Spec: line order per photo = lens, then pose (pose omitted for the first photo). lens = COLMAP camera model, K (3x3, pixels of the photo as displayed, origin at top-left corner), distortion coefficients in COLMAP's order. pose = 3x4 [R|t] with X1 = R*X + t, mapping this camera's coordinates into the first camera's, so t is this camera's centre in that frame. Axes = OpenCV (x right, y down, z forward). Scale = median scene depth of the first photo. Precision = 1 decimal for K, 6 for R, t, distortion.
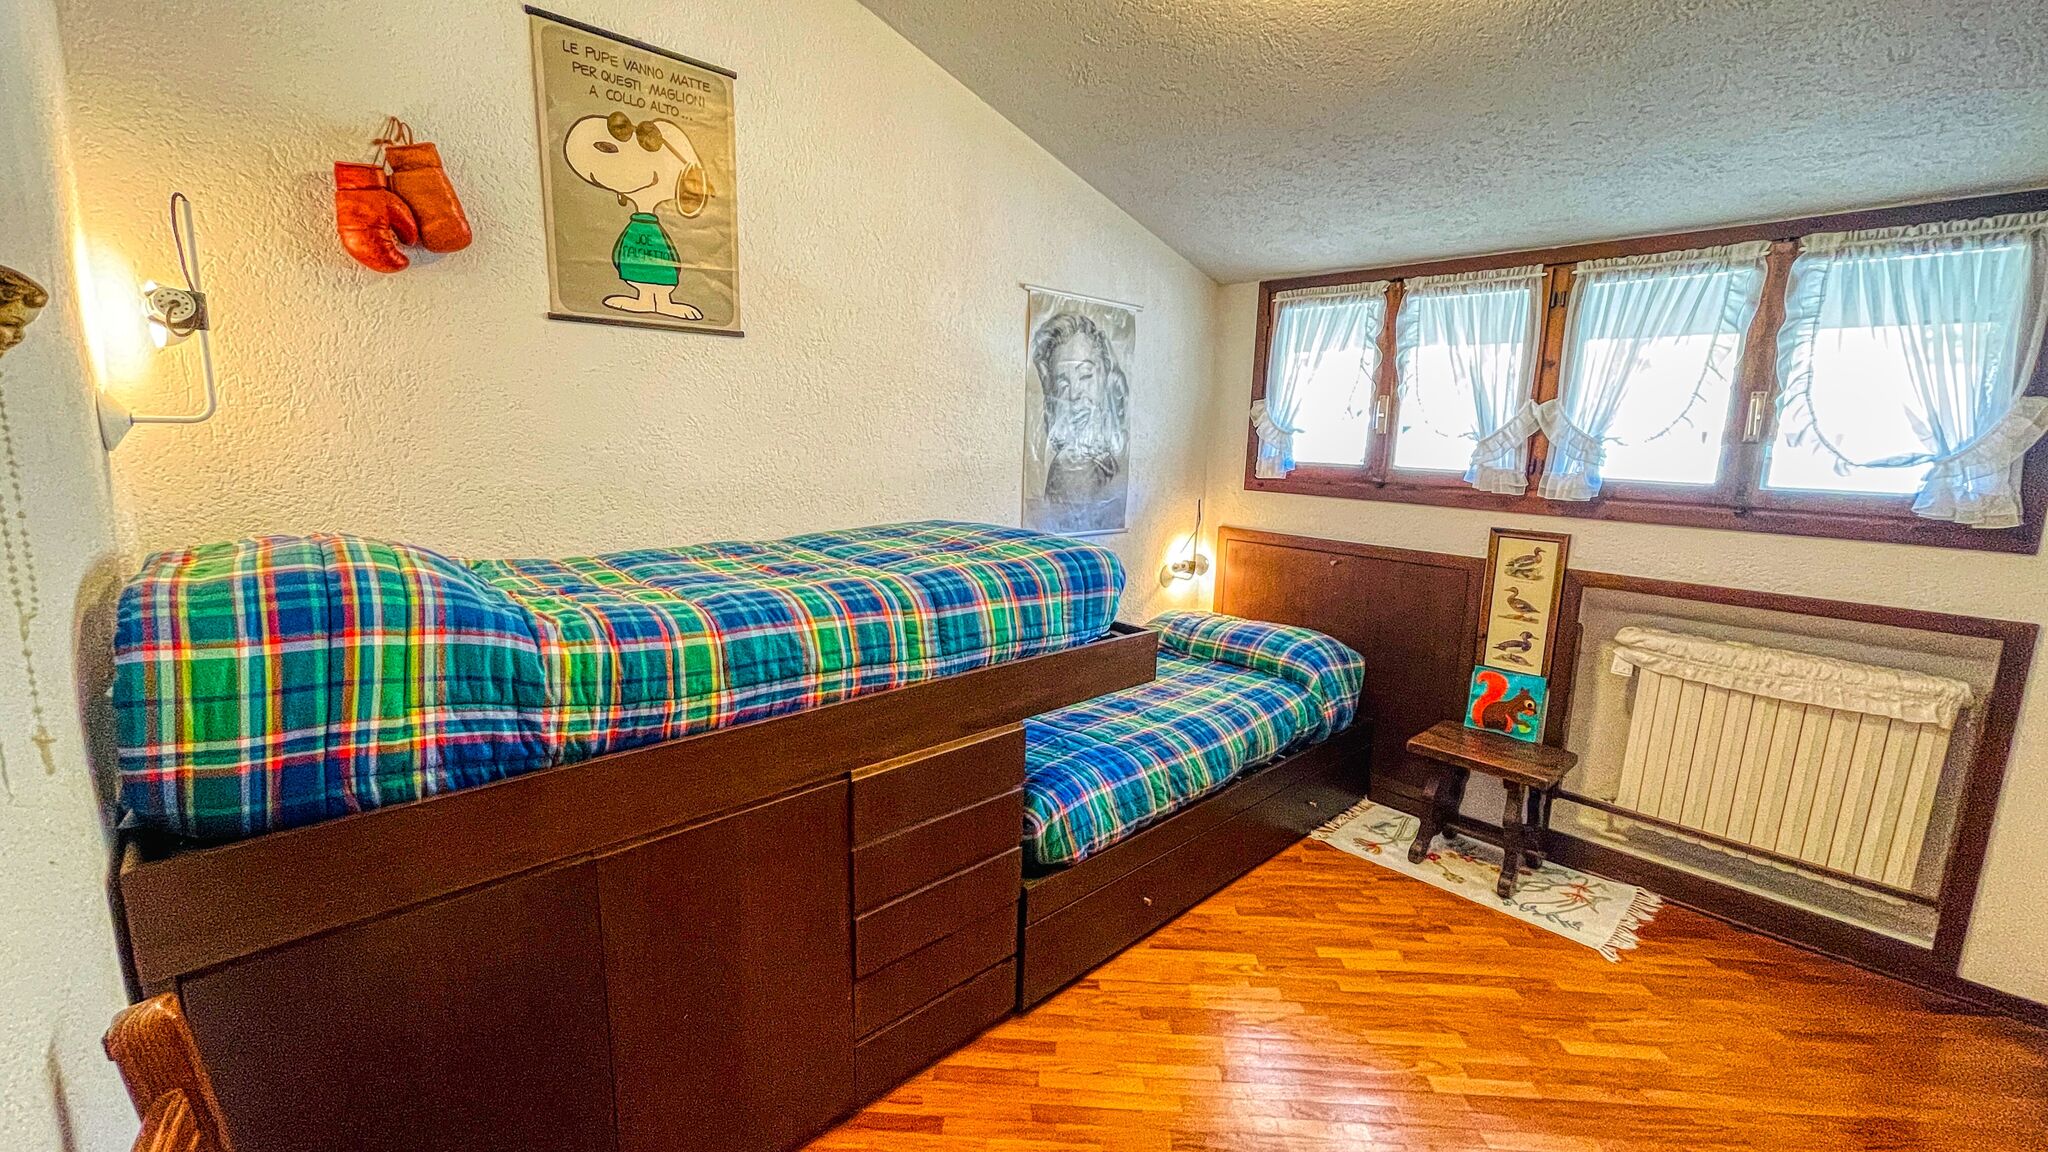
lens RADIAL K [[825.2, 0, 1019.9], [0, 825.2, 579.1], [0, 0, 1]] dist [0.000699, -0.000810]
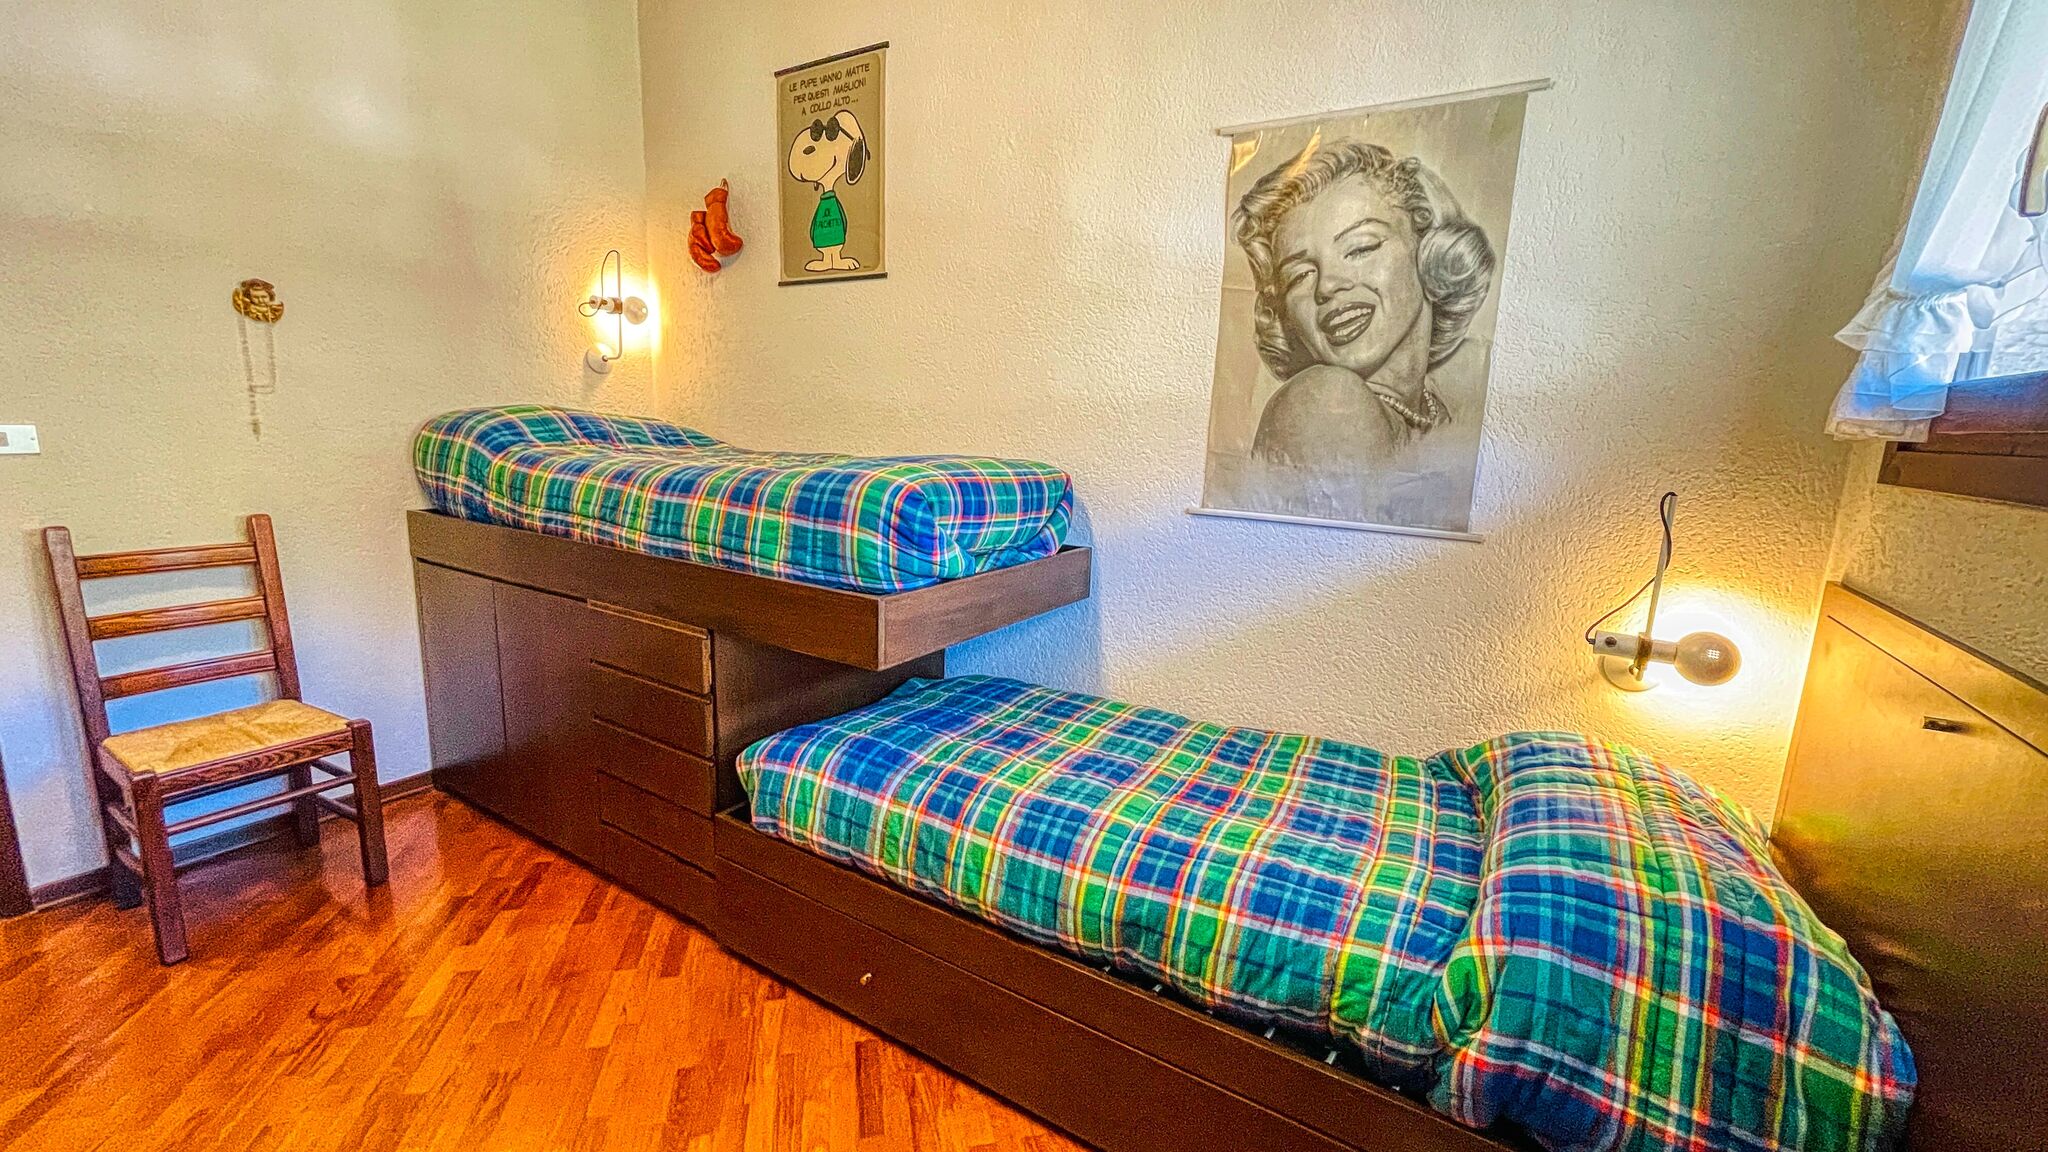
lens RADIAL K [[825.2, 0, 1019.9], [0, 825.2, 579.1], [0, 0, 1]] dist [0.000699, -0.000810]
pose [[0.251292, 0.167698, -0.953273, 0.951604], [-0.199382, 0.972723, 0.118561, -0.067236], [0.947153, 0.160272, 0.277873, 1.022459]]
